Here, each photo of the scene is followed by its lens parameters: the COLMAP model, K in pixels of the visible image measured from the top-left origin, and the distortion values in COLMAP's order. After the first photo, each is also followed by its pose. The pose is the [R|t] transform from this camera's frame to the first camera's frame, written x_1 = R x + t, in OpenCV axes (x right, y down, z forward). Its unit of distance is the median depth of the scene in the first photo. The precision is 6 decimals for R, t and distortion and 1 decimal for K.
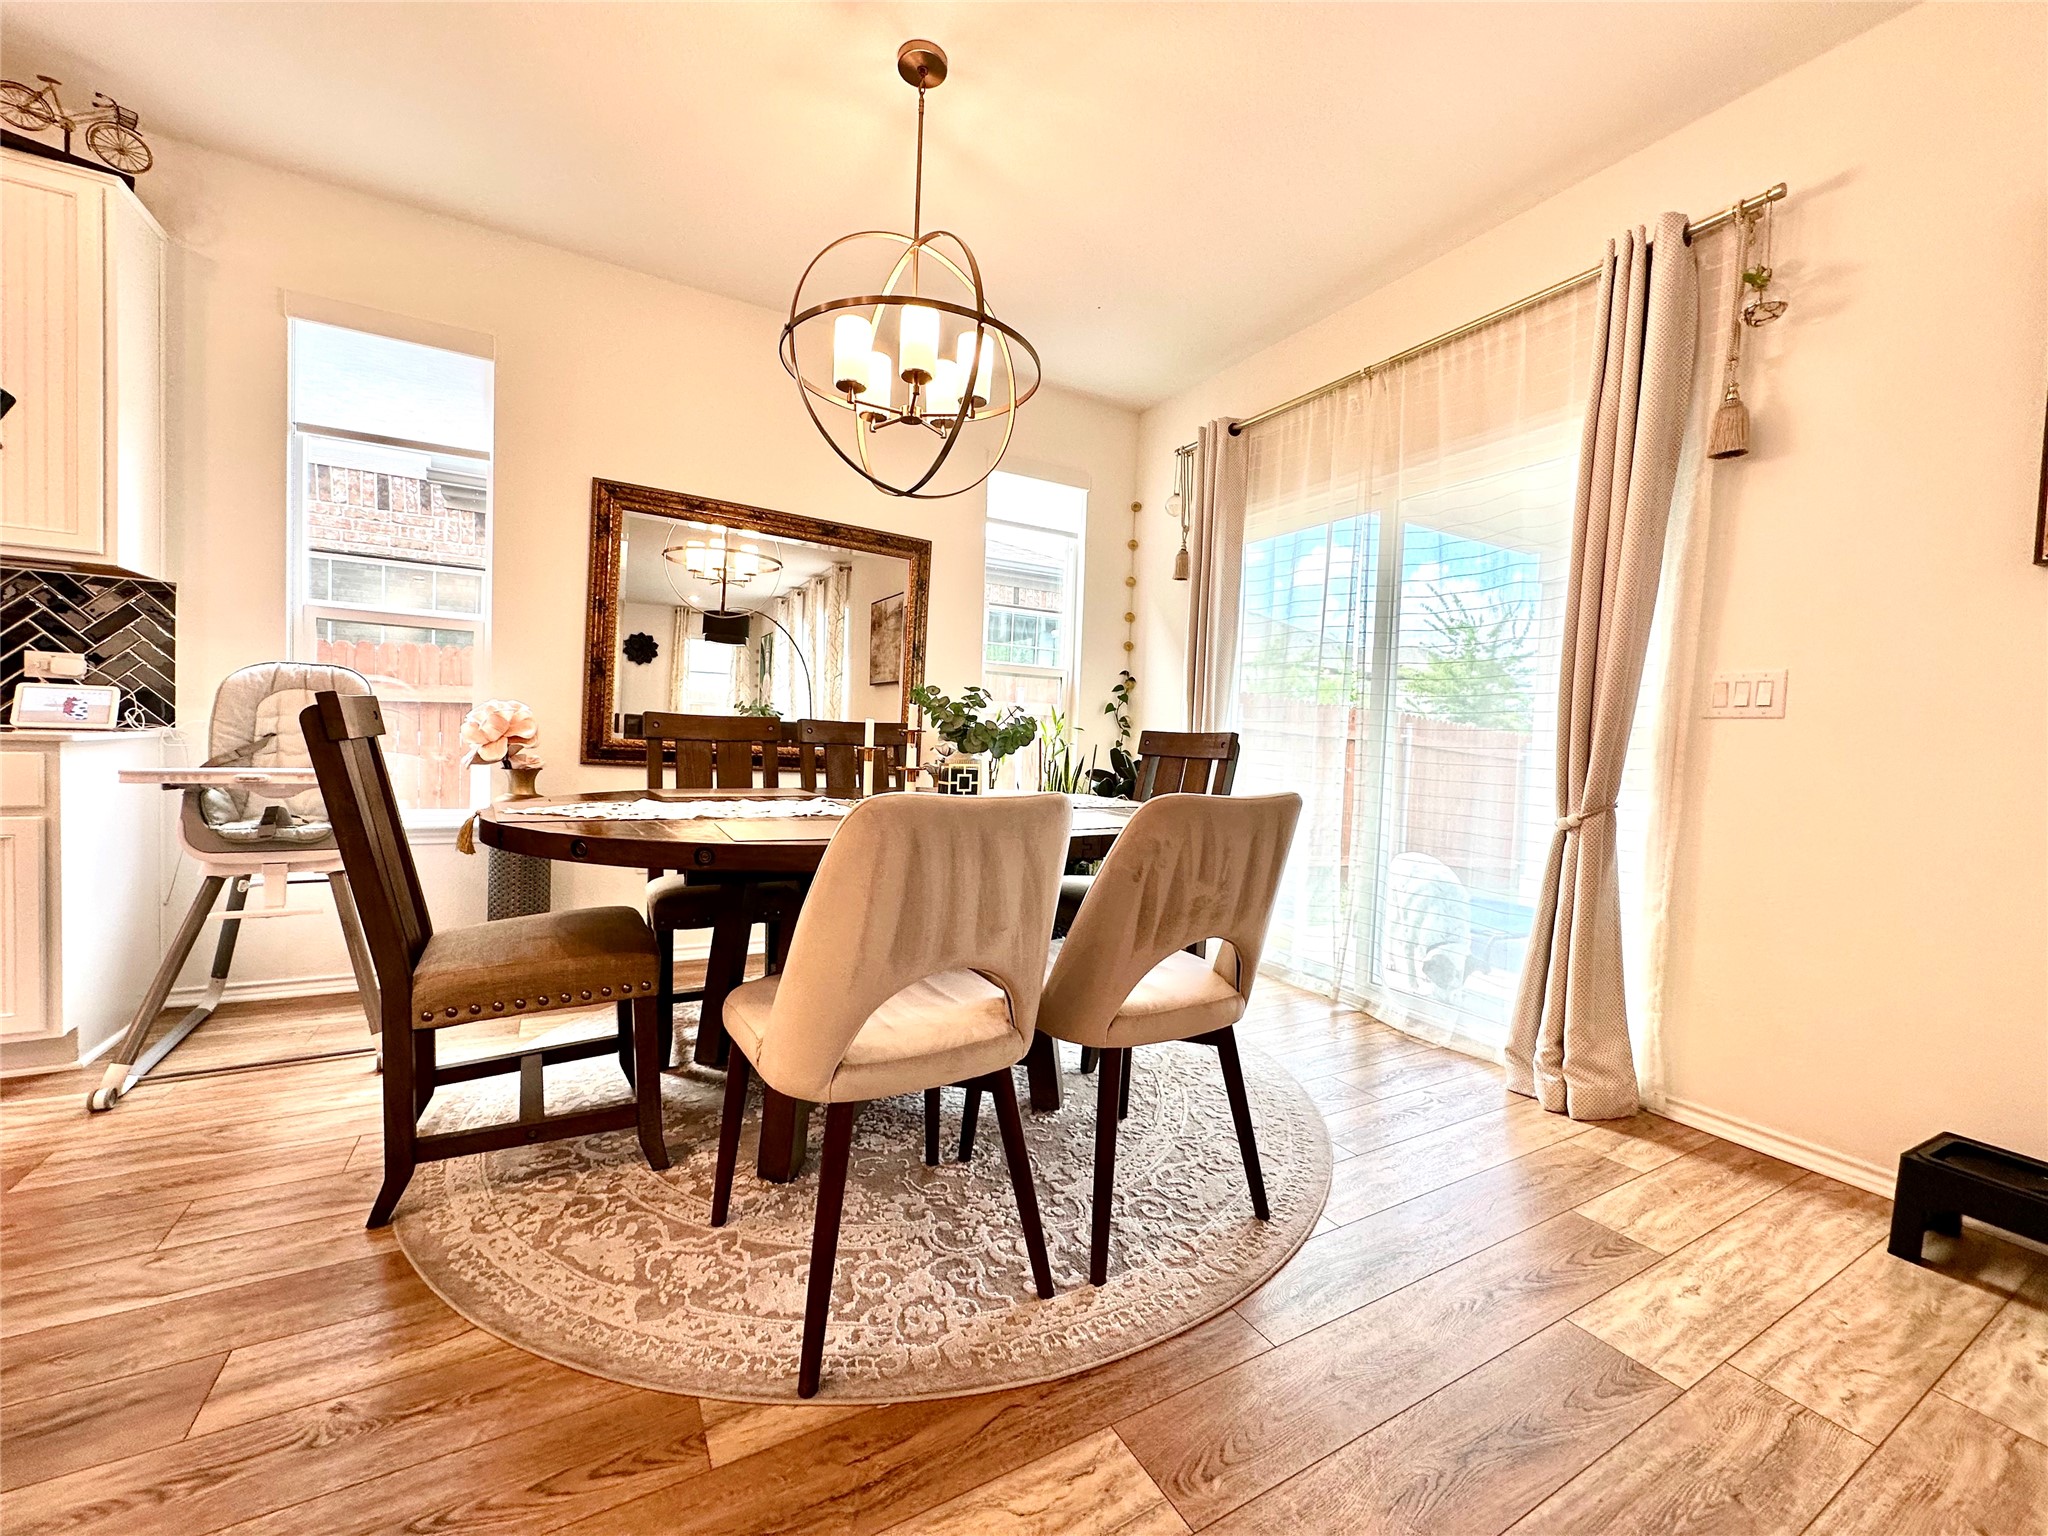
lens RADIAL K [[809.6, 0, 1024.0], [0, 809.6, 768.0], [0, 0, 1]] dist [-0.001459, 0.000423]
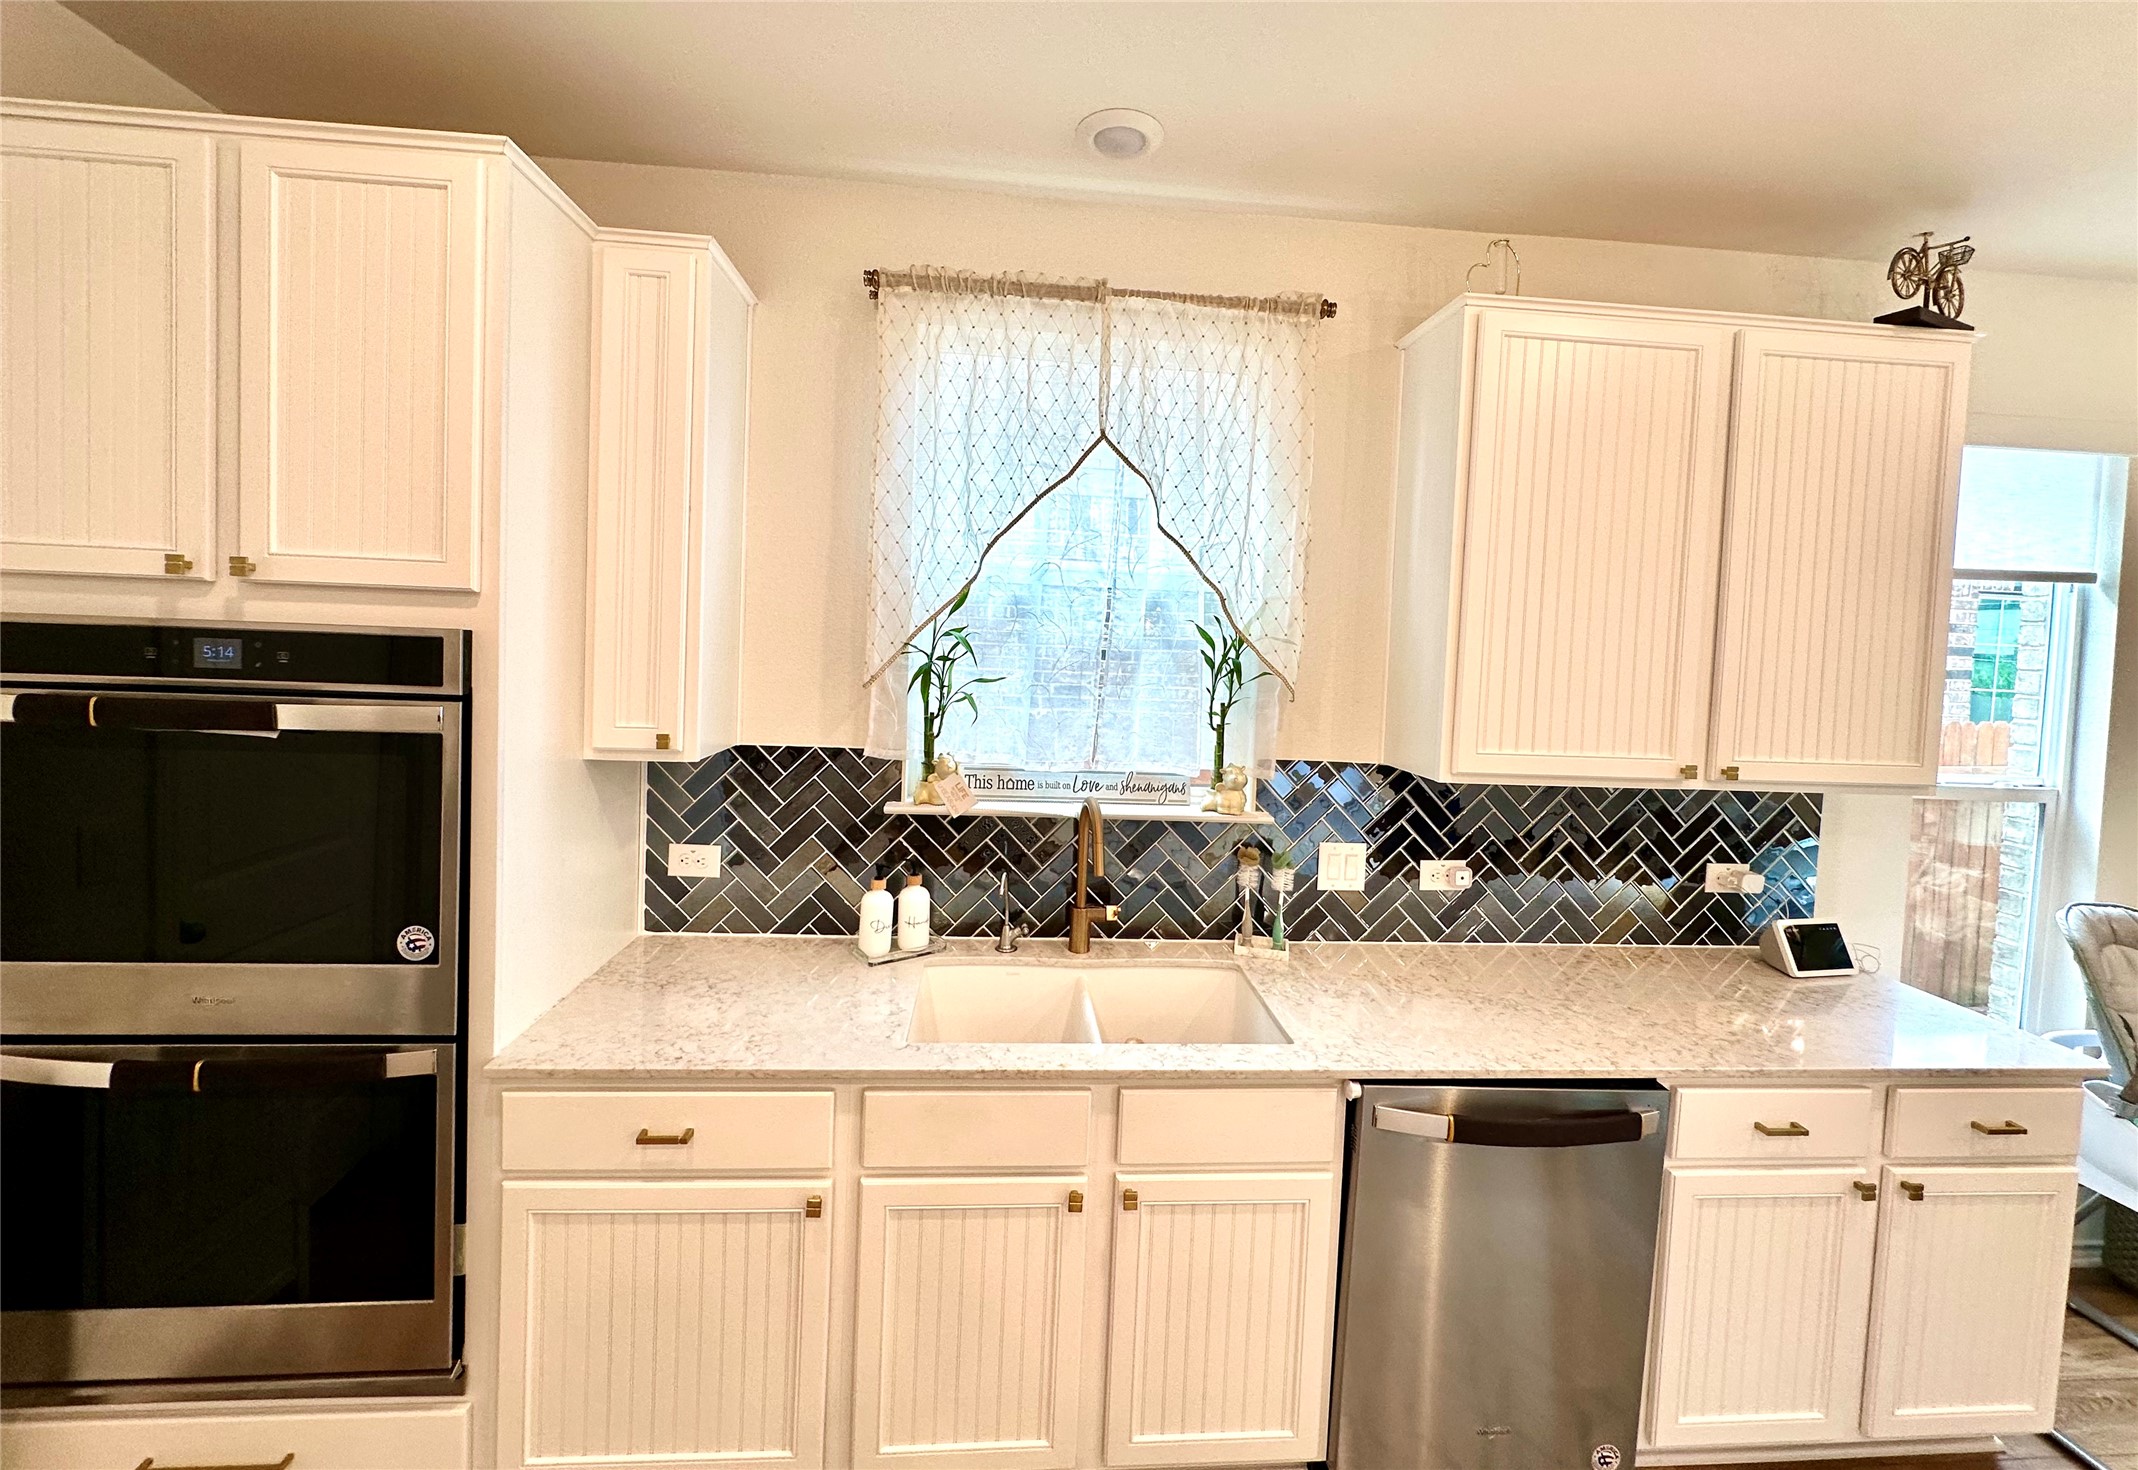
lens RADIAL K [[851.0, 0, 1067.7], [0, 851.0, 672.9], [0, 0, 1]] dist [-0.001279, -0.000204]
pose [[0.904250, 0.011613, -0.426845, -1.568752], [-0.019190, 0.999725, -0.013455, -0.350197], [0.426571, 0.020357, 0.904225, -0.164342]]
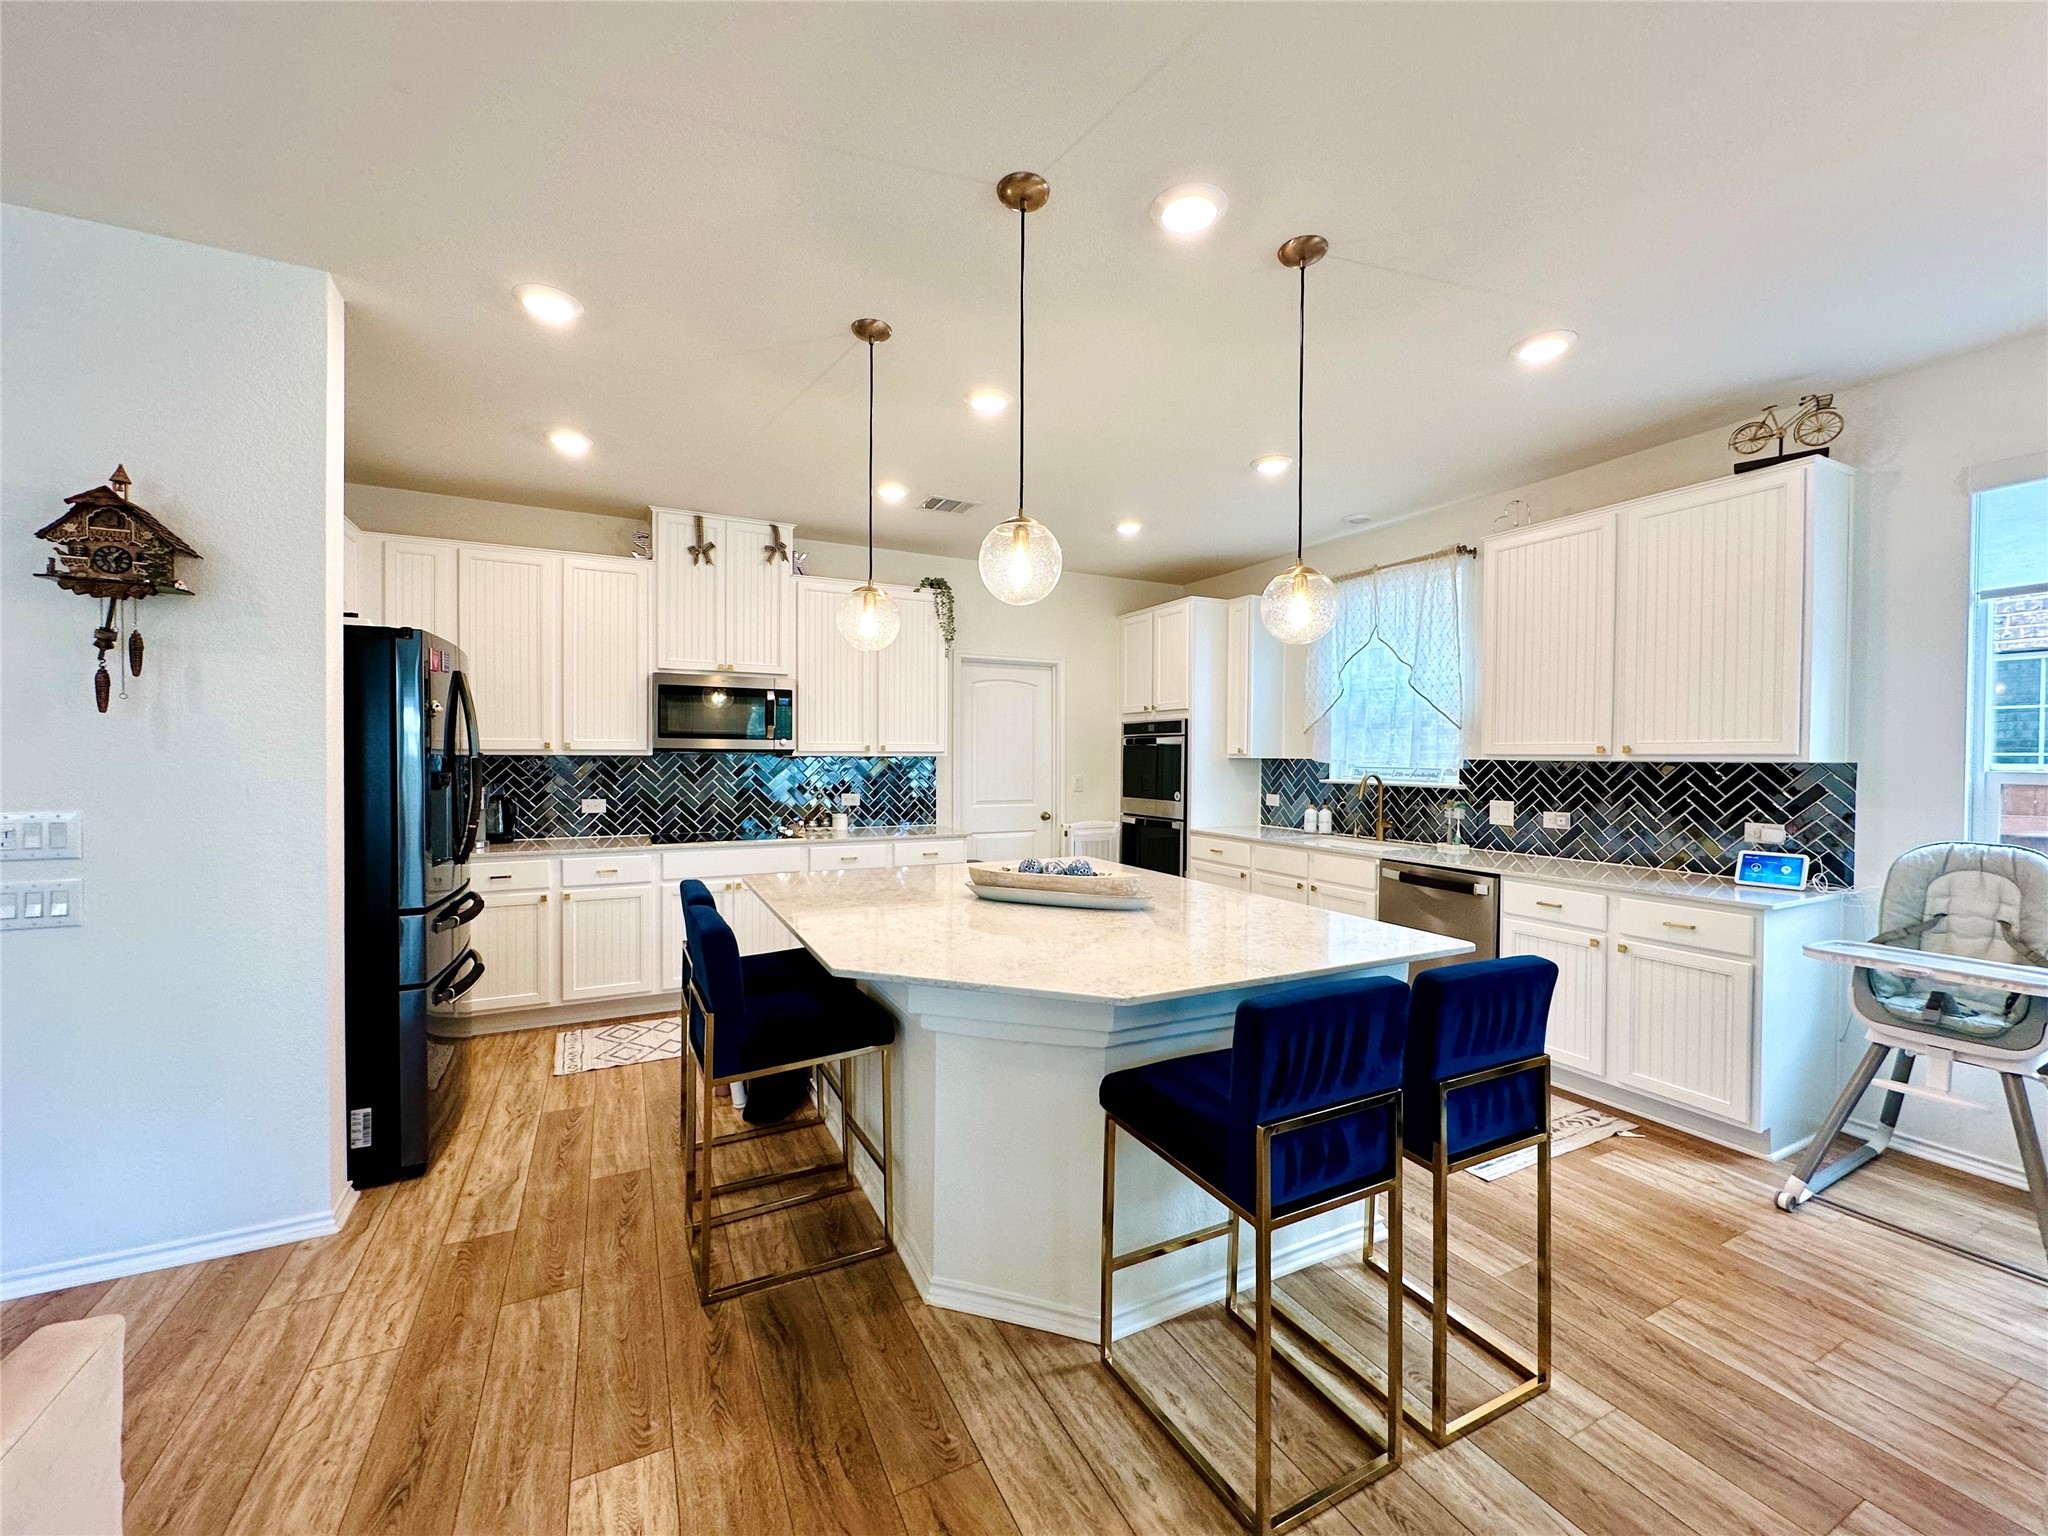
lens RADIAL K [[809.6, 0, 1024.0], [0, 809.6, 768.0], [0, 0, 1]] dist [-0.001459, 0.000423]
pose [[-0.049237, -0.024667, -0.998482, 0.175568], [-0.046365, 0.998674, -0.022386, -0.159122], [0.997710, 0.045193, -0.050316, -0.137144]]
